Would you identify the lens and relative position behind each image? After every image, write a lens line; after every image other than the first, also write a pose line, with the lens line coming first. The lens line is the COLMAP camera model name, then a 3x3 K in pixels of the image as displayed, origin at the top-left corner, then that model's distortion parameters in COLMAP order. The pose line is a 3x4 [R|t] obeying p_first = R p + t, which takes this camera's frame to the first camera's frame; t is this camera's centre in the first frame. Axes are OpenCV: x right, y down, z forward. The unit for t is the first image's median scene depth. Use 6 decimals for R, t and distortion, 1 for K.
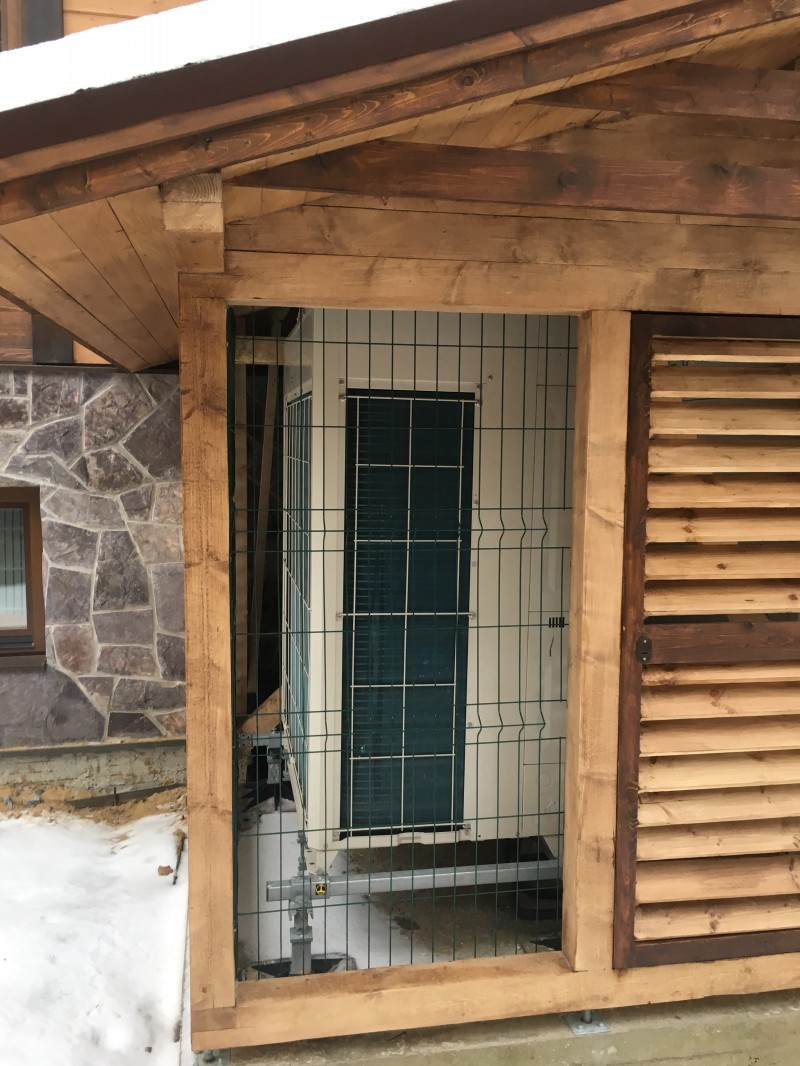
lens RADIAL K [[902.3, 0, 400.0], [0, 902.3, 533.0], [0, 0, 1]] dist [0.076506, -0.094896]
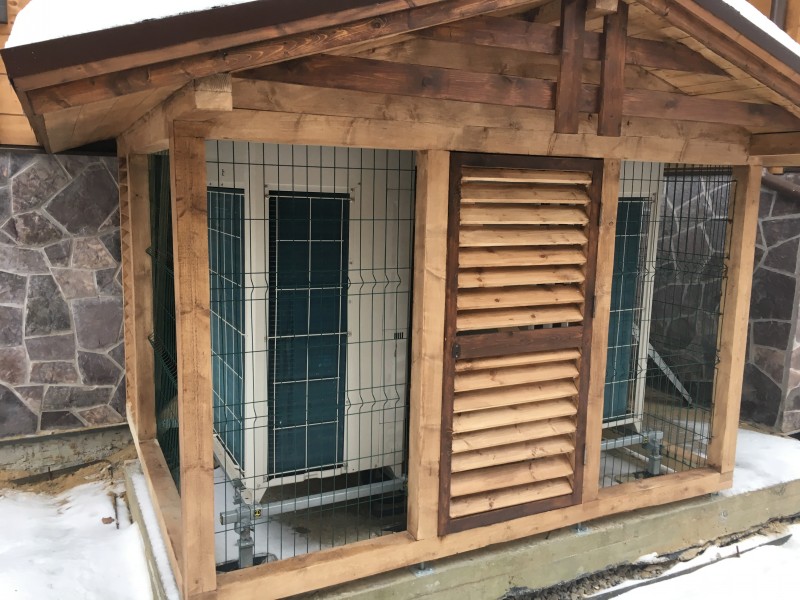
lens RADIAL K [[677.1, 0, 400.0], [0, 677.1, 300.0], [0, 0, 1]] dist [0.076506, -0.094896]
pose [[0.959787, -0.030782, 0.279037, -0.176766], [0.011907, 0.997539, 0.069089, -0.053422], [-0.280477, -0.062988, 0.957792, -0.174627]]
